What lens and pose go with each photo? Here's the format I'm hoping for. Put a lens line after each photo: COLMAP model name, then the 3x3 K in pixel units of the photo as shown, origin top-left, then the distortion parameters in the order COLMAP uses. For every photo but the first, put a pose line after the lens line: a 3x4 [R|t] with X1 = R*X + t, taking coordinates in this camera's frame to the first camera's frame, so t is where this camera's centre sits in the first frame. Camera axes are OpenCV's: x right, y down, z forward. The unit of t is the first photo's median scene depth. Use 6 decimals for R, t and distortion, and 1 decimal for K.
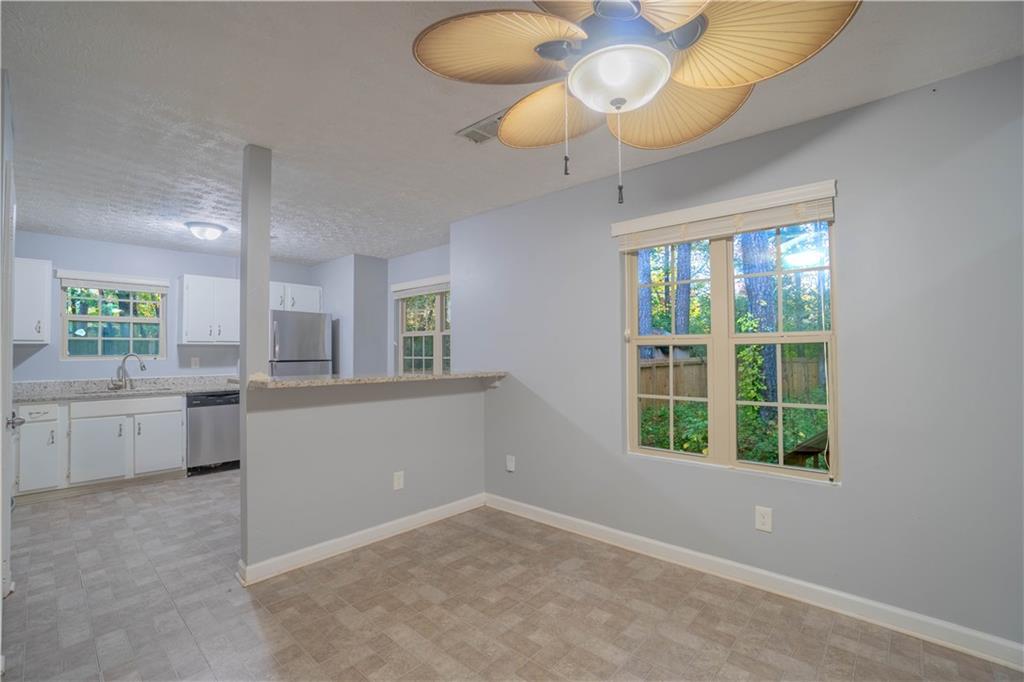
lens RADIAL K [[452.0, 0, 509.7], [0, 452.0, 343.4], [0, 0, 1]] dist [-0.065587, 0.024378]
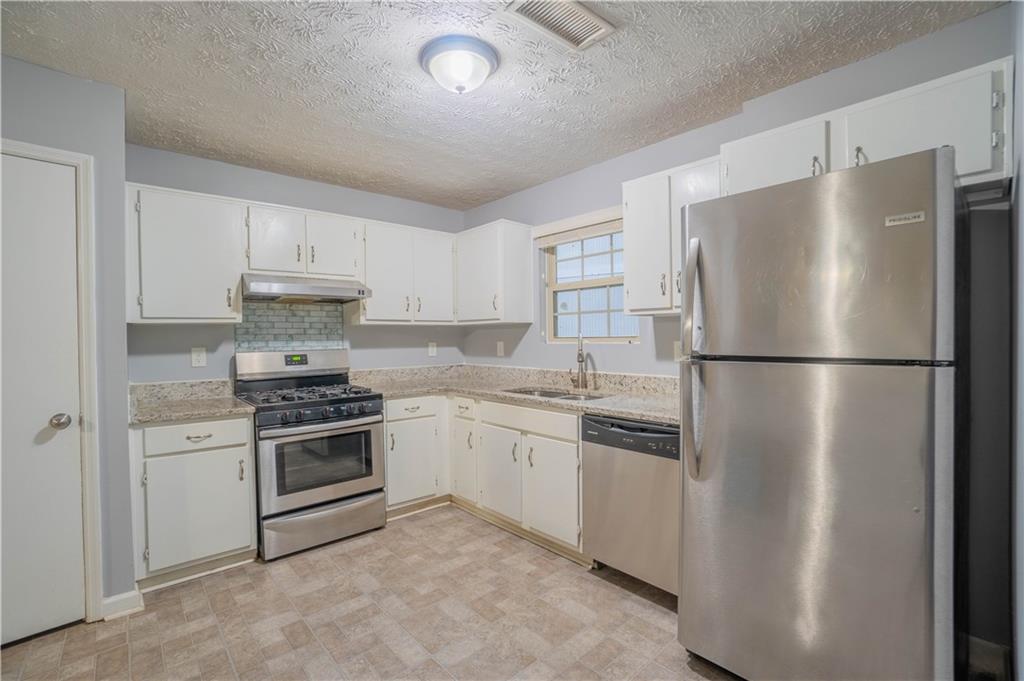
lens RADIAL K [[452.0, 0, 509.7], [0, 452.0, 342.9], [0, 0, 1]] dist [-0.065587, 0.024378]
pose [[-0.097723, 0.021462, -0.994982, -0.205882], [0.032047, 0.999317, 0.018408, 0.020927], [0.994698, -0.030087, -0.098344, 0.979417]]
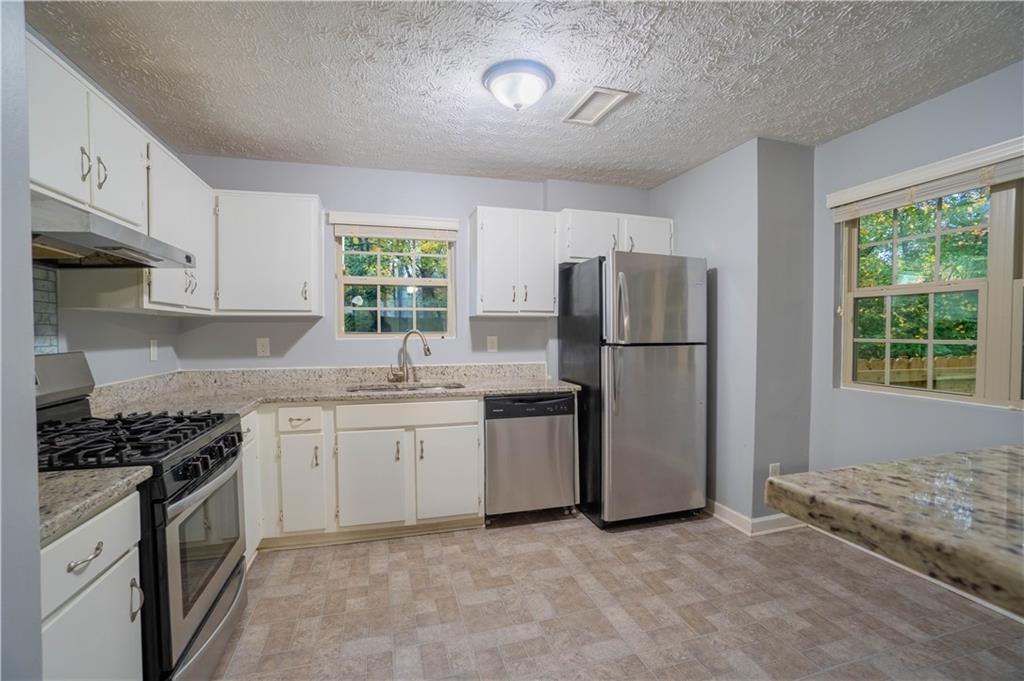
lens RADIAL K [[452.0, 0, 509.7], [0, 452.0, 342.9], [0, 0, 1]] dist [-0.065587, 0.024378]
pose [[0.854707, 0.017092, -0.518829, -0.385838], [0.007568, 0.998941, 0.045377, 0.012877], [0.519055, -0.042710, 0.853673, 0.490985]]
